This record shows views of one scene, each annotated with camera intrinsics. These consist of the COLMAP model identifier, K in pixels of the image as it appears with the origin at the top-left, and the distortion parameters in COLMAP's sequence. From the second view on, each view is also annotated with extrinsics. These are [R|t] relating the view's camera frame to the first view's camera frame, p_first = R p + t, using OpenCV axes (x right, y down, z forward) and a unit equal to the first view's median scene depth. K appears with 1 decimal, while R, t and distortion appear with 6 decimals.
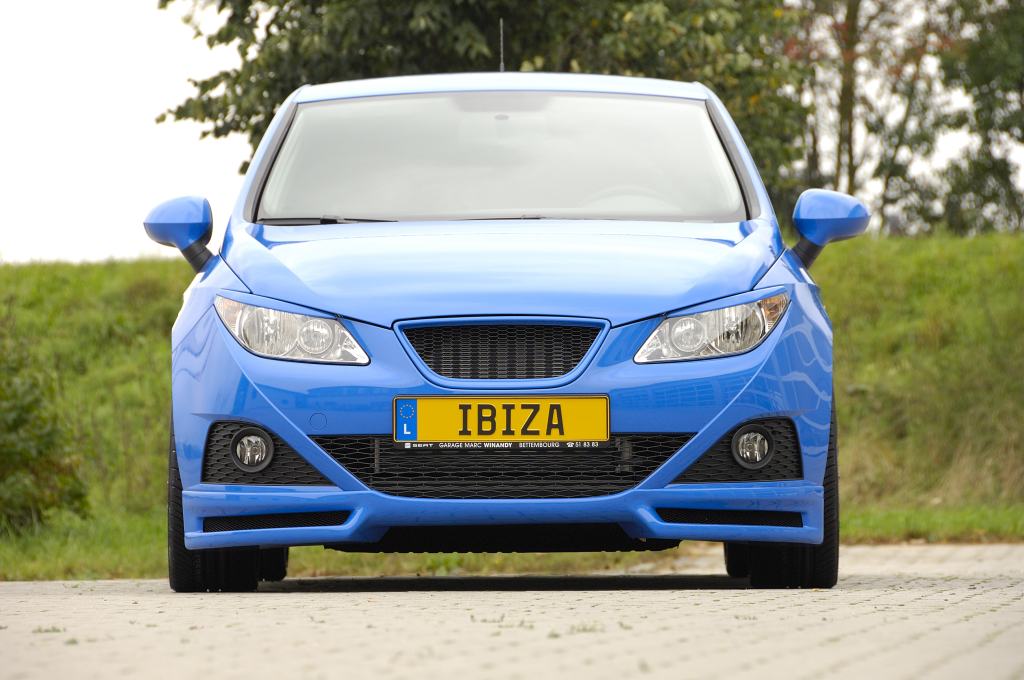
lens RADIAL K [[7421.9, 0, 512.3], [0, 7421.9, 341.3], [0, 0, 1]] dist [-0.929841, 0.000000]
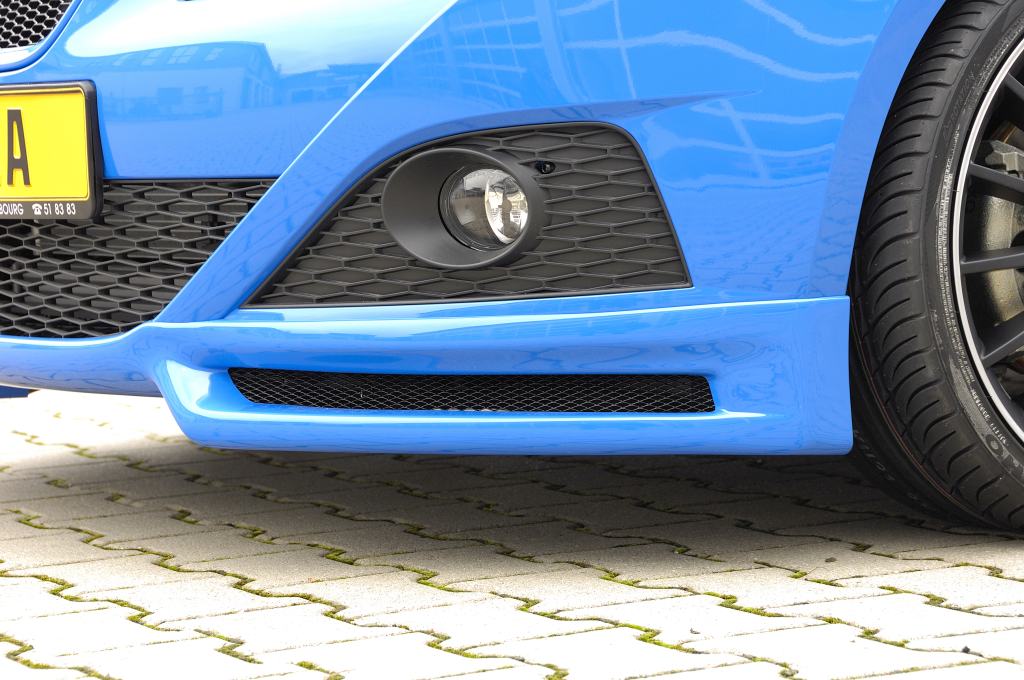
lens RADIAL K [[2912.5, 0, 513.8], [0, 2912.5, 338.7], [0, 0, 1]] dist [0.542739, 0.000000]
pose [[0.563842, 0.045670, -0.824619, 0.155344], [0.059598, 0.993617, 0.095781, 0.007005], [0.823730, -0.103151, 0.557521, 0.926618]]
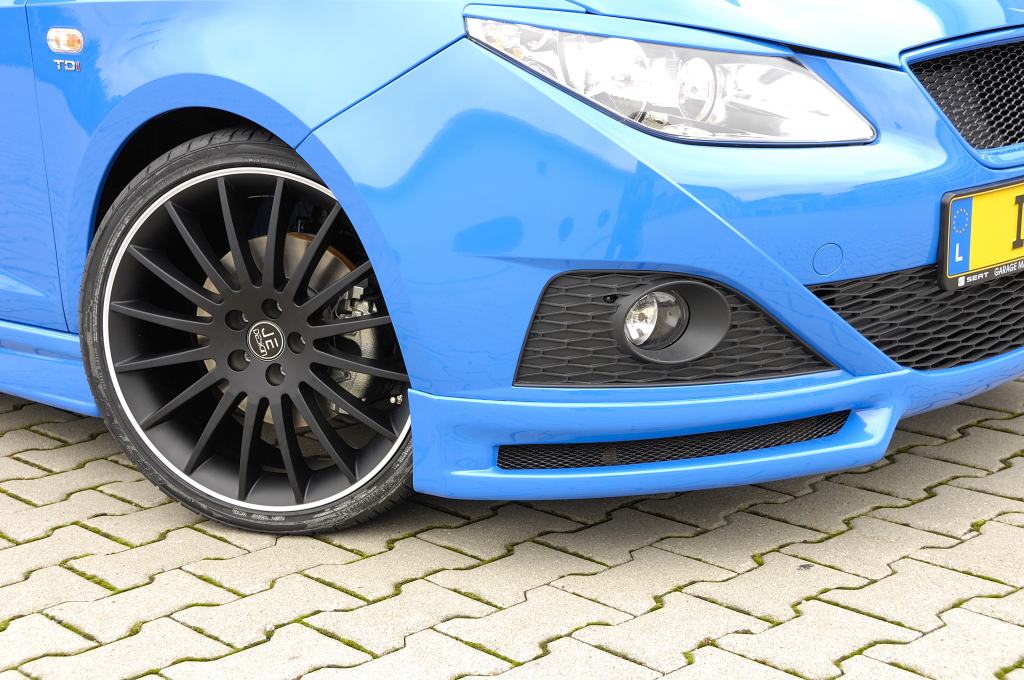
lens RADIAL K [[1736.4, 0, 510.2], [0, 1736.4, 333.5], [0, 0, 1]] dist [0.163363, 0.000000]
pose [[0.661811, -0.191874, 0.724700, -0.132045], [0.011238, 0.969122, 0.246326, -0.014940], [-0.749587, -0.154877, 0.643532, 0.936478]]
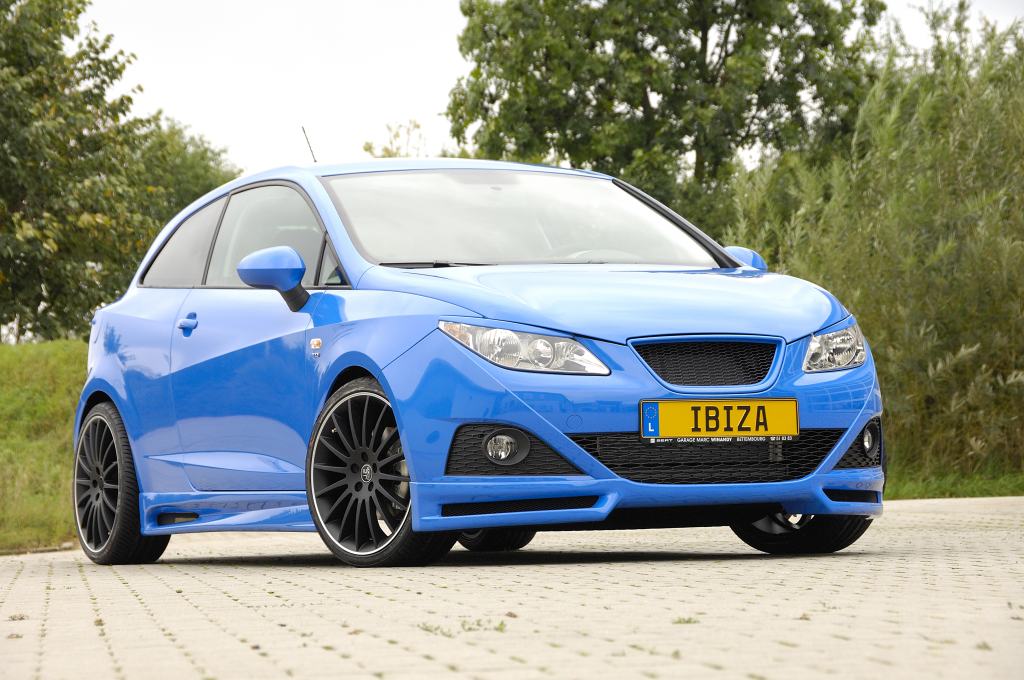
lens RADIAL K [[3776.3, 0, 516.9], [0, 3776.3, 338.5], [0, 0, 1]] dist [0.774382, 0.000000]
pose [[0.909263, -0.001562, 0.416220, -0.289651], [0.012486, 0.999645, -0.023527, 0.011555], [-0.416036, 0.026589, 0.908960, 0.446656]]
